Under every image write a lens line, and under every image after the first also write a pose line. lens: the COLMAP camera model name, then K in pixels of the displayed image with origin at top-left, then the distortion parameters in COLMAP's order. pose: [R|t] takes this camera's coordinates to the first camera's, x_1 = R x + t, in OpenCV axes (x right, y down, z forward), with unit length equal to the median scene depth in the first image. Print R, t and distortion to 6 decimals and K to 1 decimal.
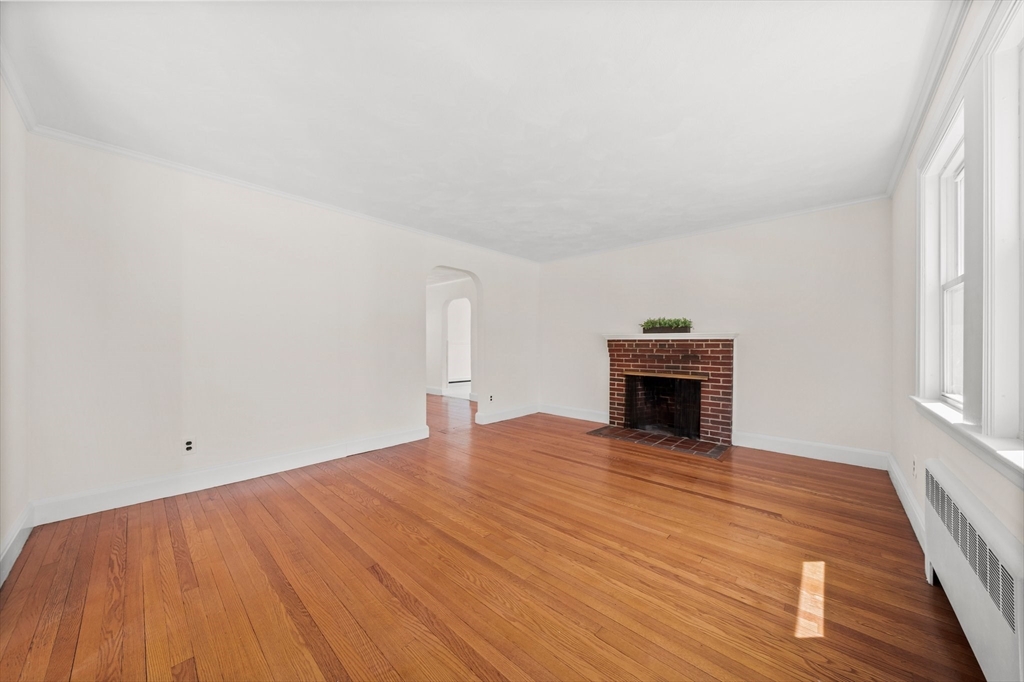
lens RADIAL K [[349.2, 0, 498.5], [0, 349.2, 345.4], [0, 0, 1]] dist [-0.000821, -0.000043]
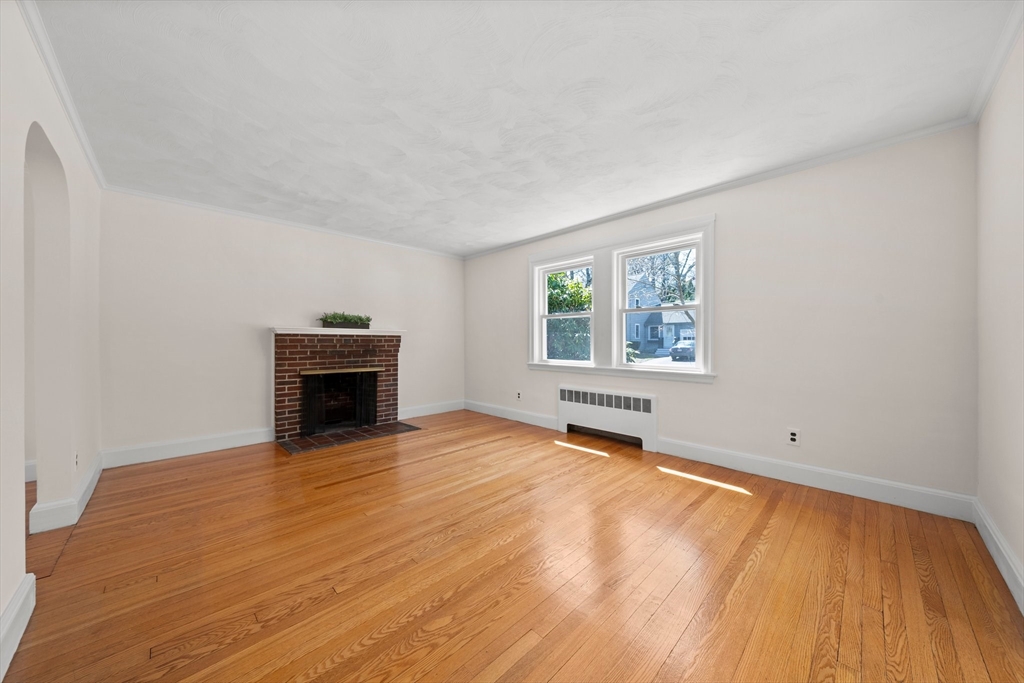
lens RADIAL K [[353.9, 0, 509.0], [0, 353.9, 344.9], [0, 0, 1]] dist [-0.009226, -0.000043]
pose [[0.030026, -0.013016, 0.999464, -0.564674], [0.002484, 0.999913, 0.012947, 0.000452], [-0.999546, 0.002094, 0.030056, 0.549763]]
